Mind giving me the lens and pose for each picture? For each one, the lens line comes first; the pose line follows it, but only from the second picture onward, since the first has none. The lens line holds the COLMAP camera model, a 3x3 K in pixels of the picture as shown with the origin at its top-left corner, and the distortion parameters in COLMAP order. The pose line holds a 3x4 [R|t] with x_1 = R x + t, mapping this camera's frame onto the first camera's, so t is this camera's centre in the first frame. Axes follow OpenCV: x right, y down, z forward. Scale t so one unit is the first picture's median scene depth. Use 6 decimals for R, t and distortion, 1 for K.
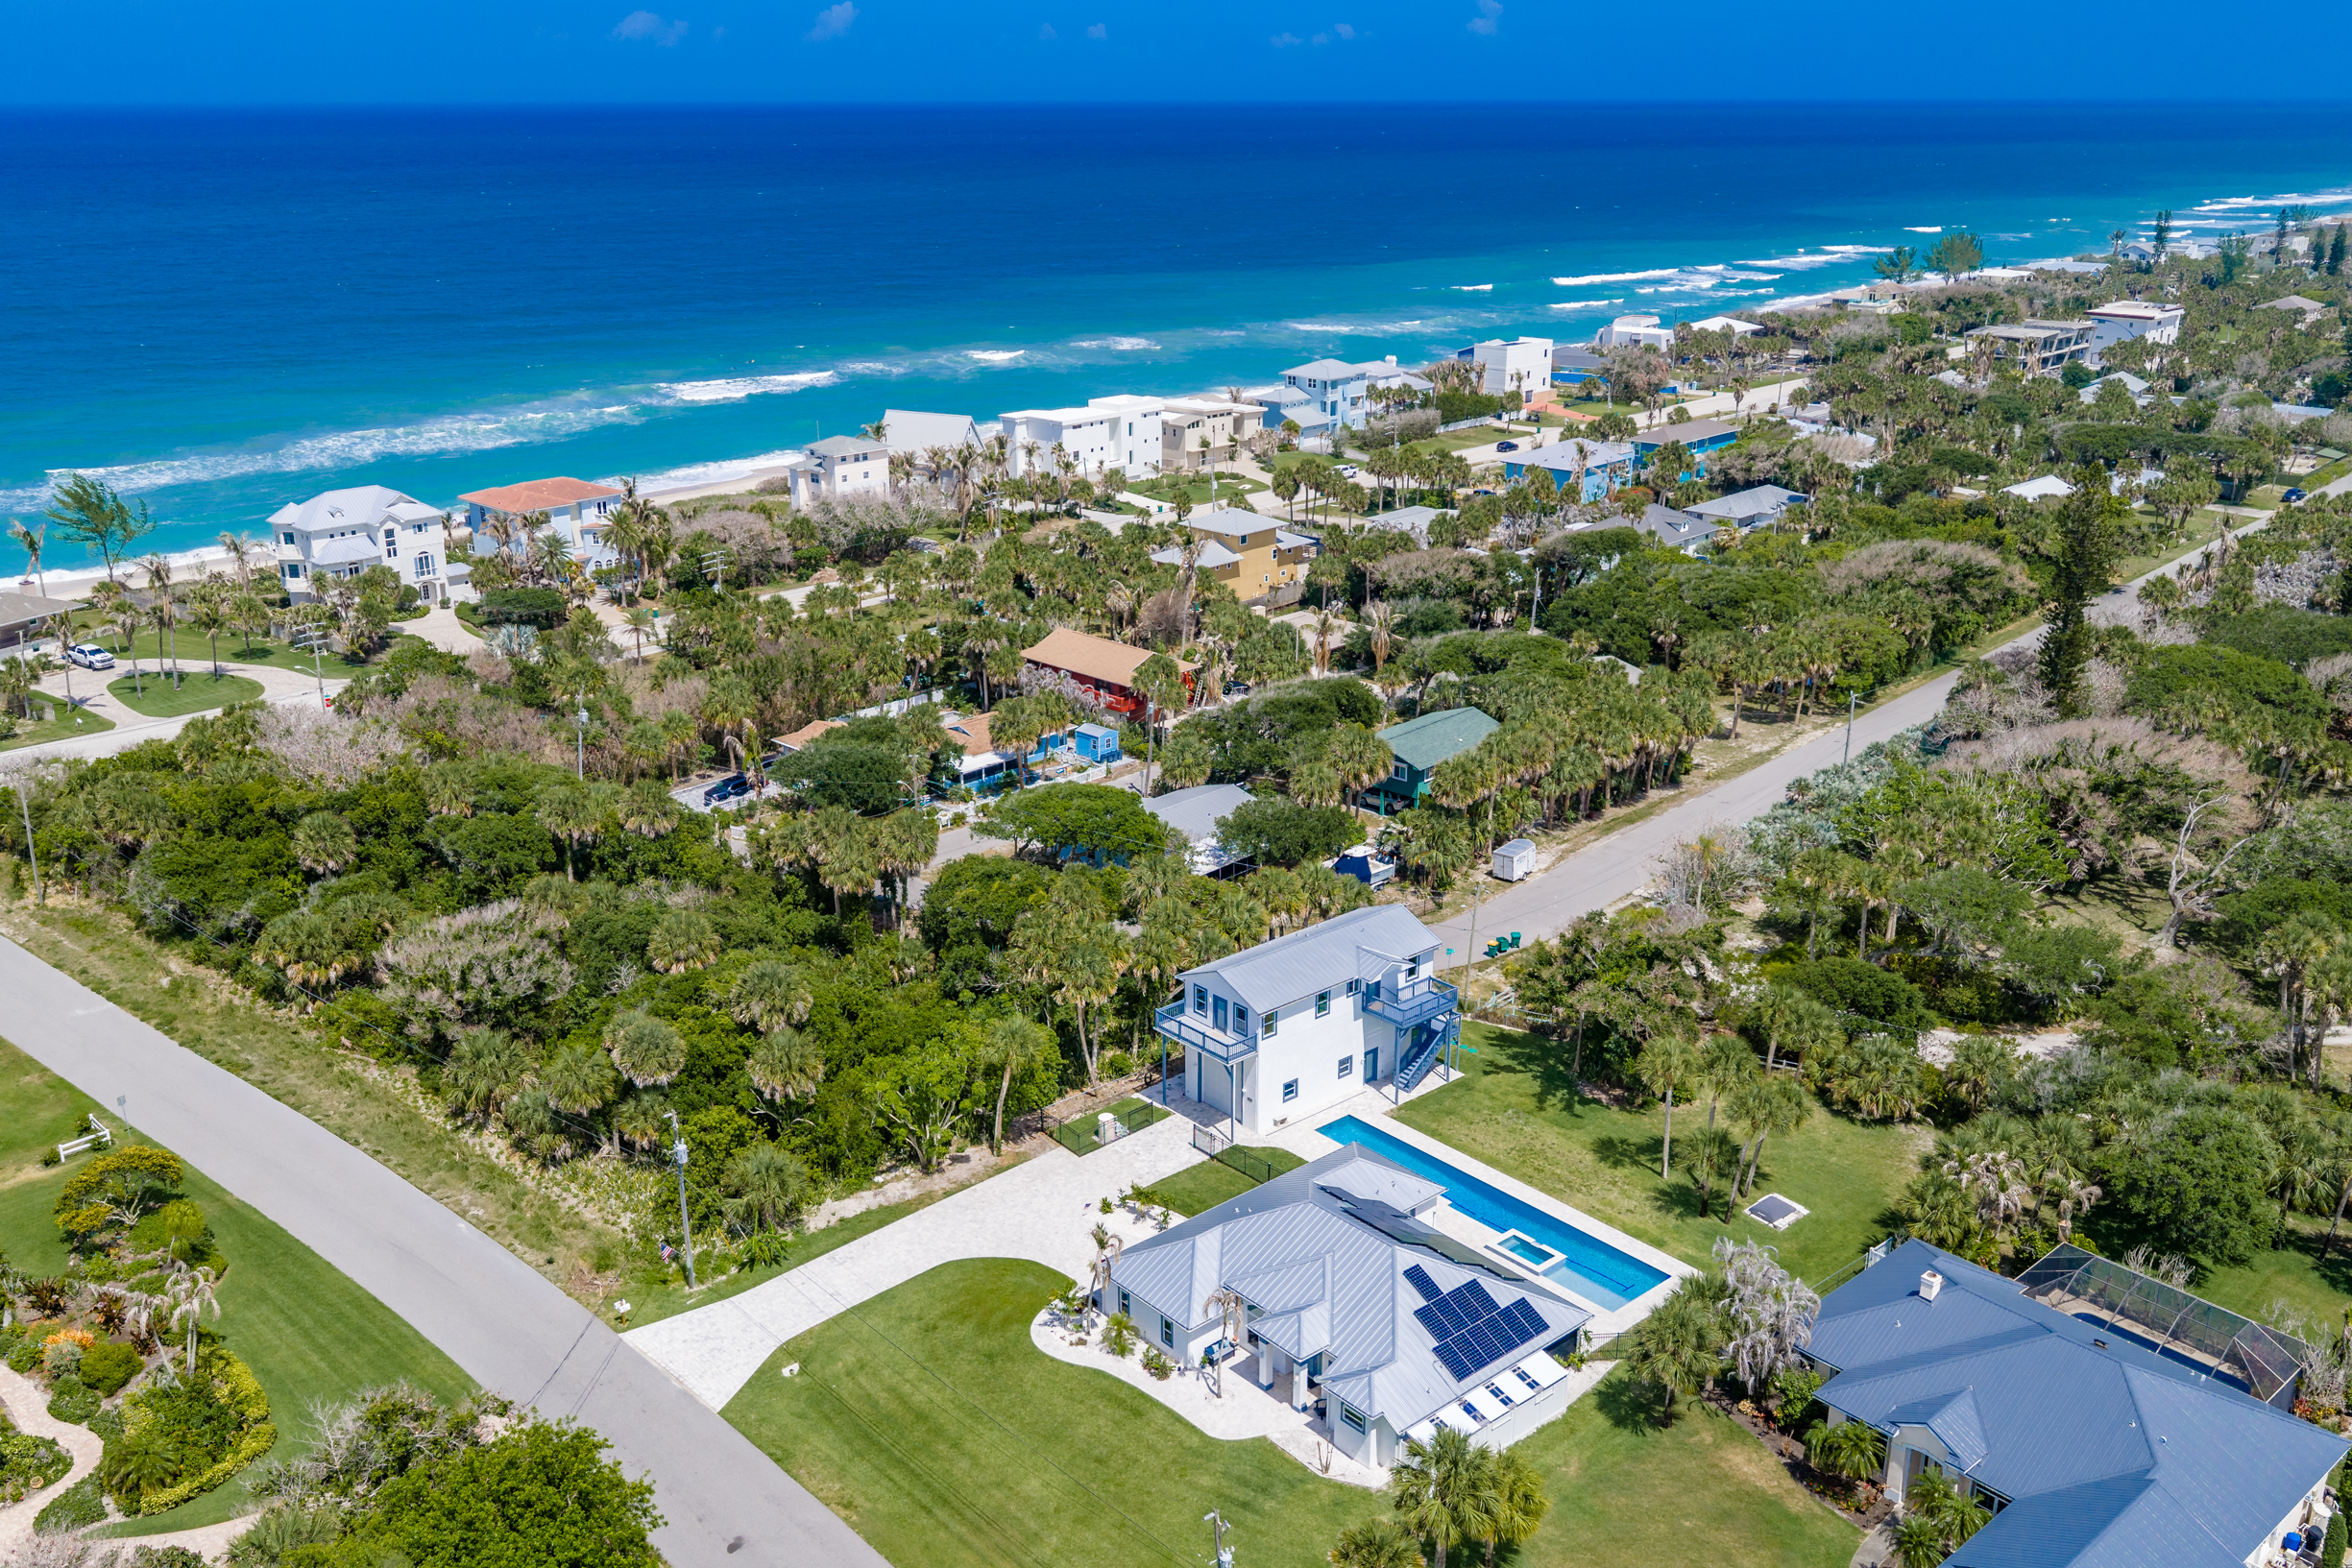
lens RADIAL K [[2008.4, 0, 1185.5], [0, 2008.4, 783.4], [0, 0, 1]] dist [0.059097, -0.144627]
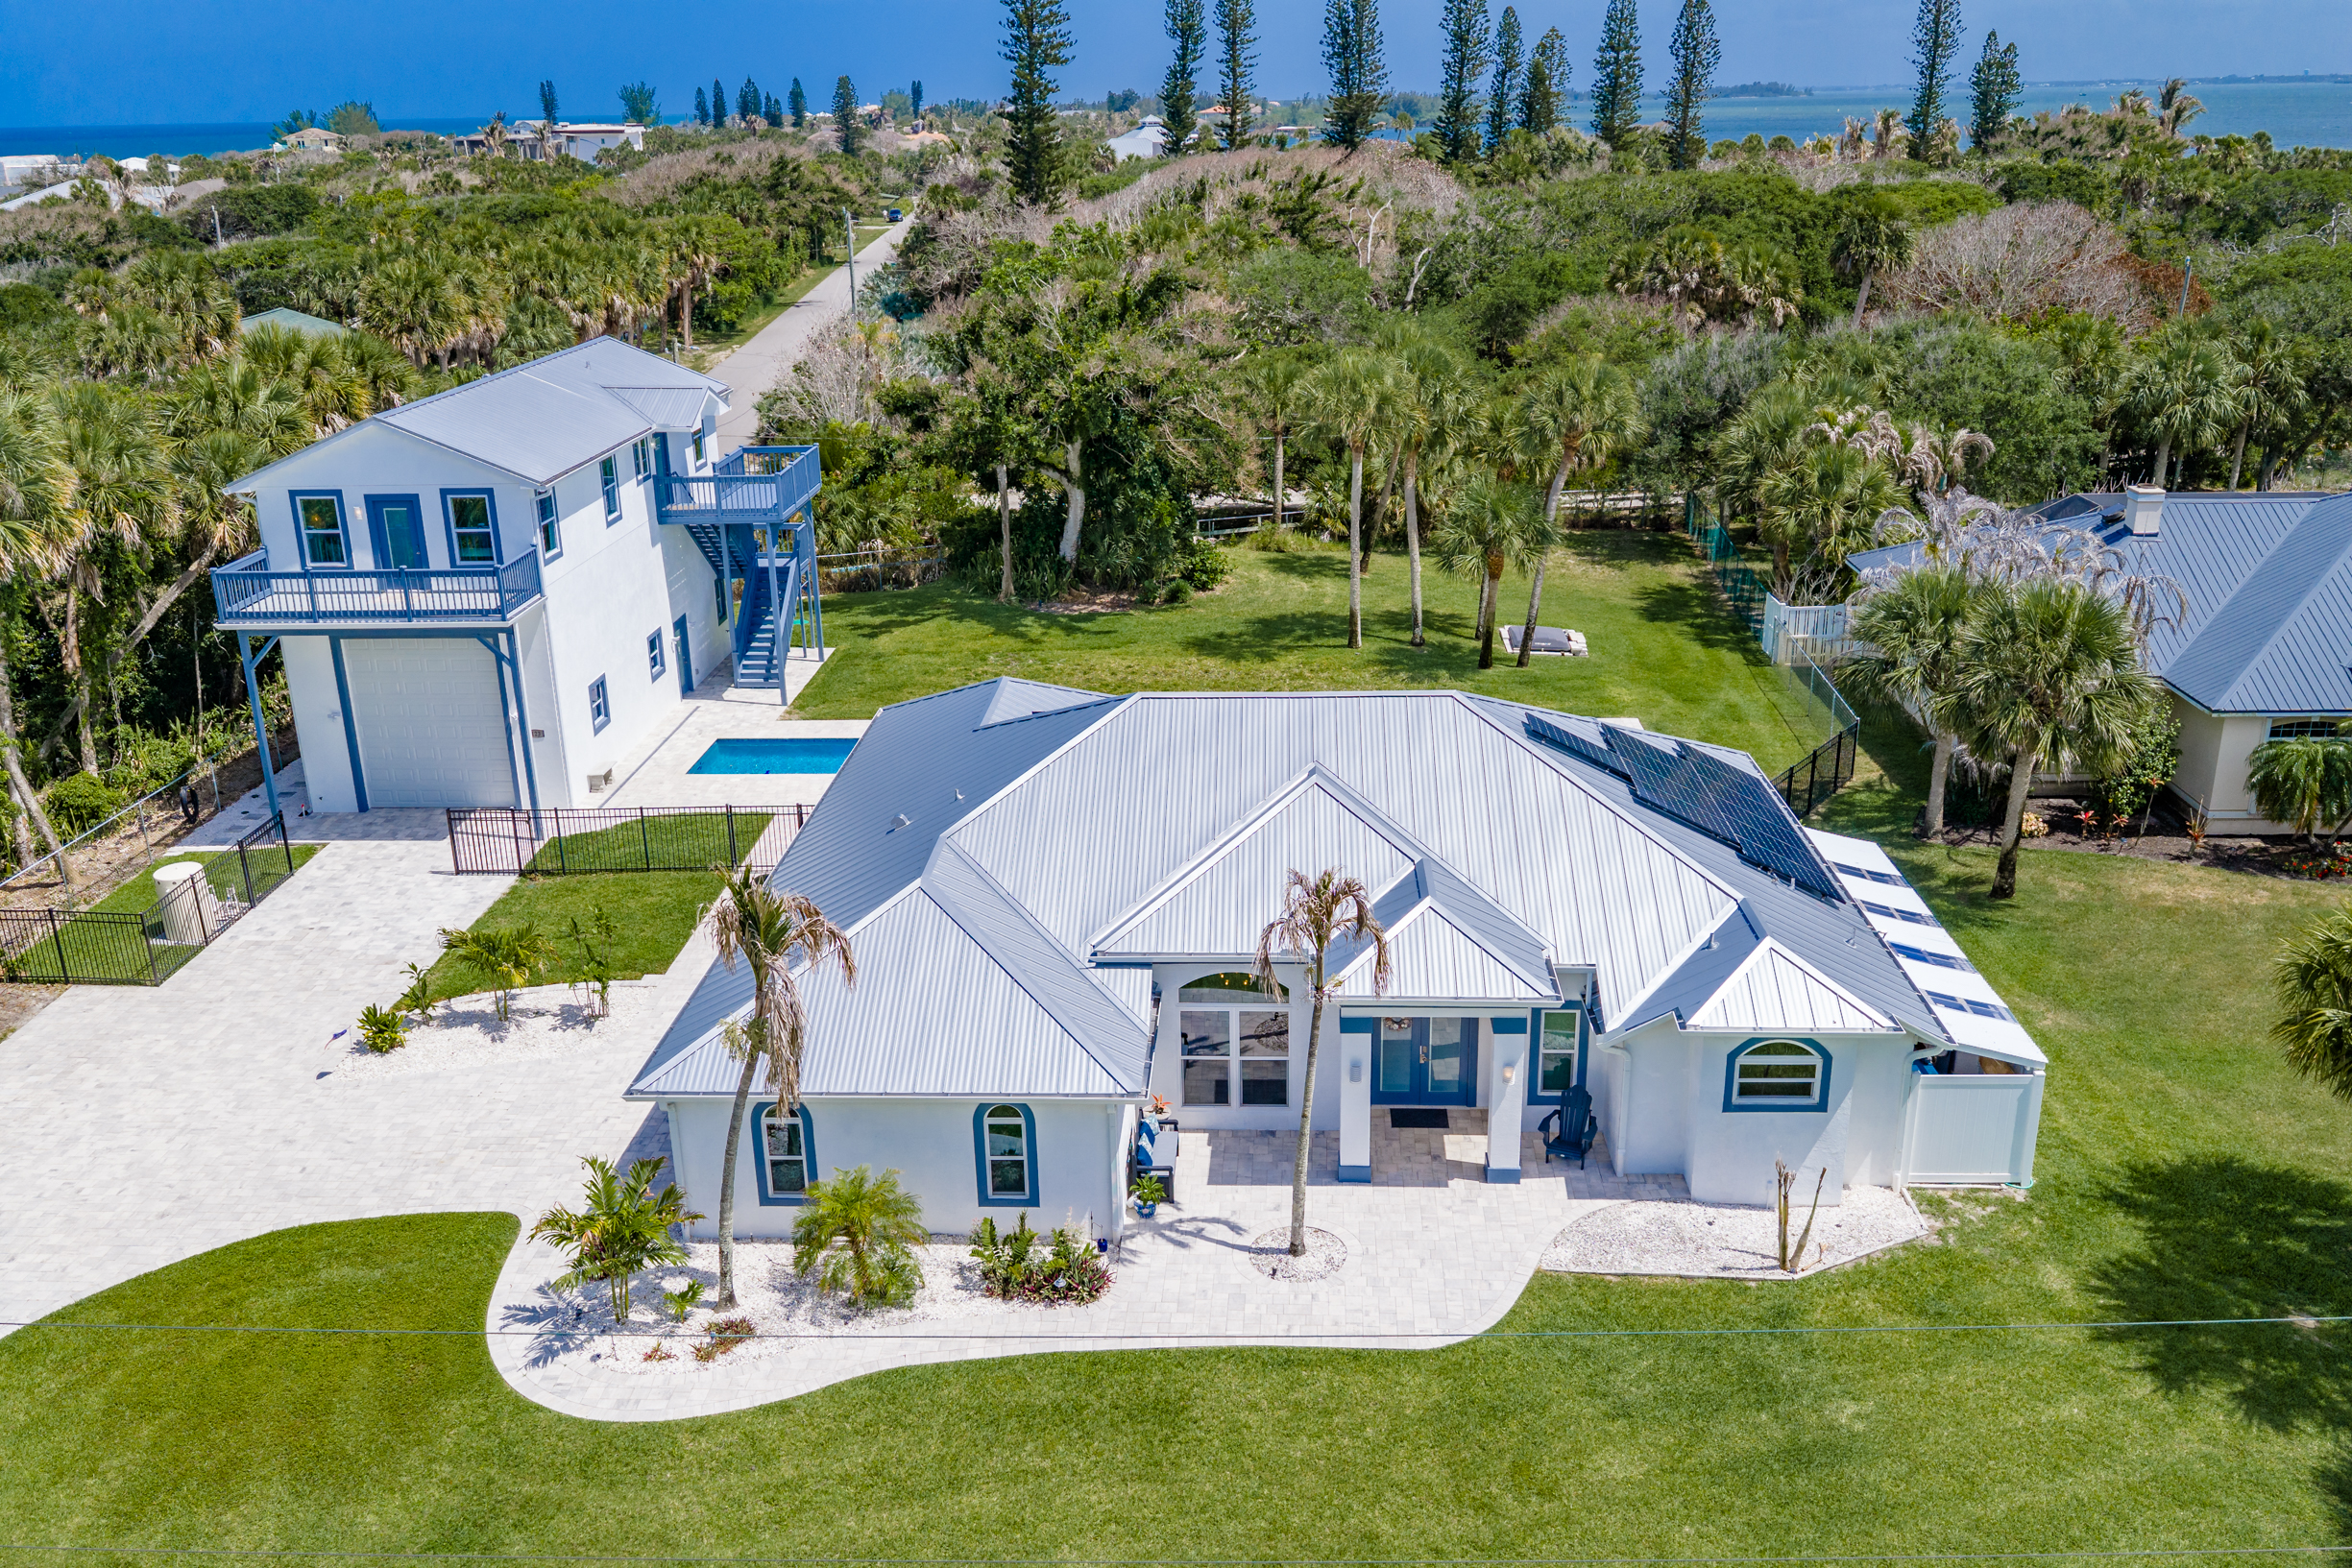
lens RADIAL K [[1952.1, 0, 1183.0], [0, 1952.1, 788.5], [0, 0, 1]] dist [0.025229, -0.039656]
pose [[0.695432, -0.250181, 0.673635, -0.139325], [0.250414, 0.963048, 0.099149, 0.156278], [-0.673548, 0.099737, 0.732383, 0.608596]]
